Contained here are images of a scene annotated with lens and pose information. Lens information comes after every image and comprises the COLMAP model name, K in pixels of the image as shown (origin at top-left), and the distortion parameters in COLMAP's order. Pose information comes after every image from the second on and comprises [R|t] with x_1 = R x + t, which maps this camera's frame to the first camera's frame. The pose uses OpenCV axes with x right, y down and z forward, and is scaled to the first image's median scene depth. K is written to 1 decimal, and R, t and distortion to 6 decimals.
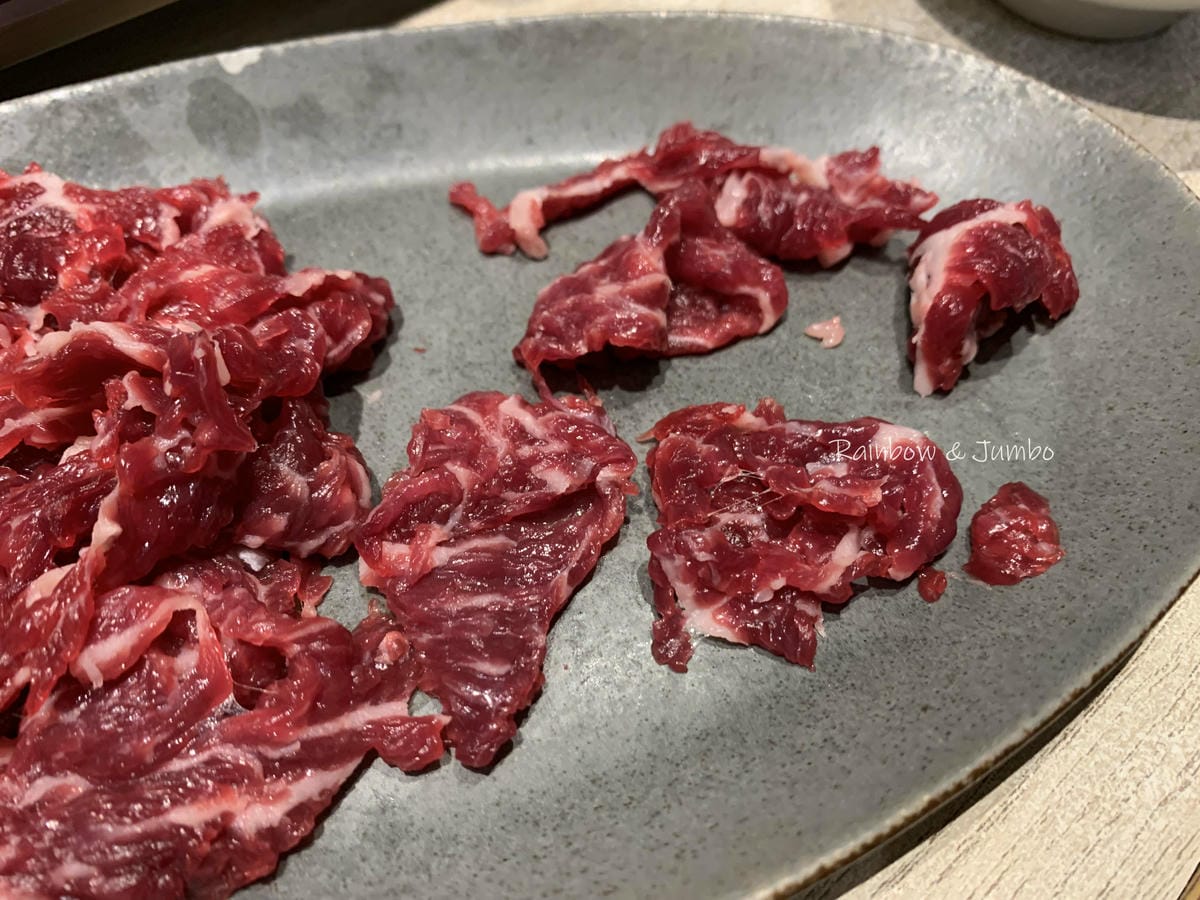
lens RADIAL K [[908.1, 0, 600.0], [0, 908.1, 450.0], [0, 0, 1]] dist [0.006212, -0.000579]
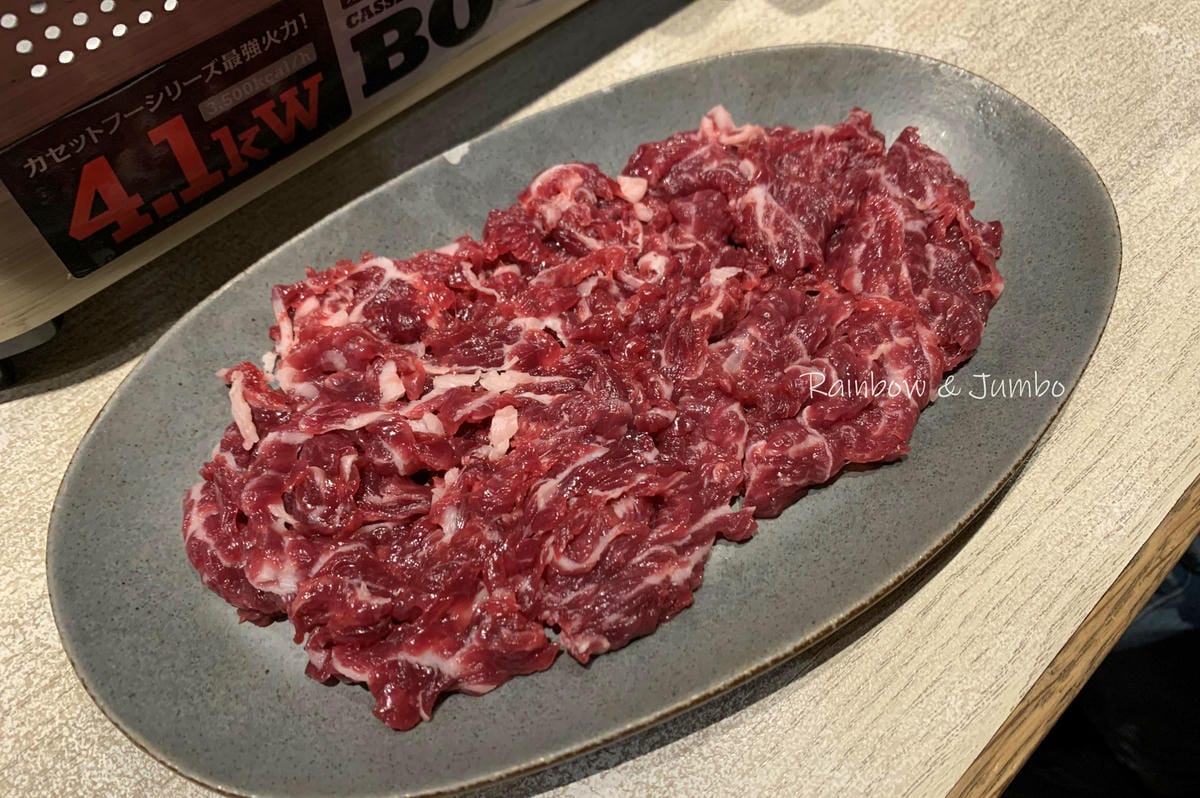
lens RADIAL K [[951.1, 0, 600.0], [0, 951.1, 399.0], [0, 0, 1]] dist [0.036542, -0.000856]
pose [[0.966476, -0.227208, 0.119586, -0.512598], [0.218679, 0.972484, 0.080343, -0.121269], [-0.134550, -0.051499, 0.989568, -0.714371]]
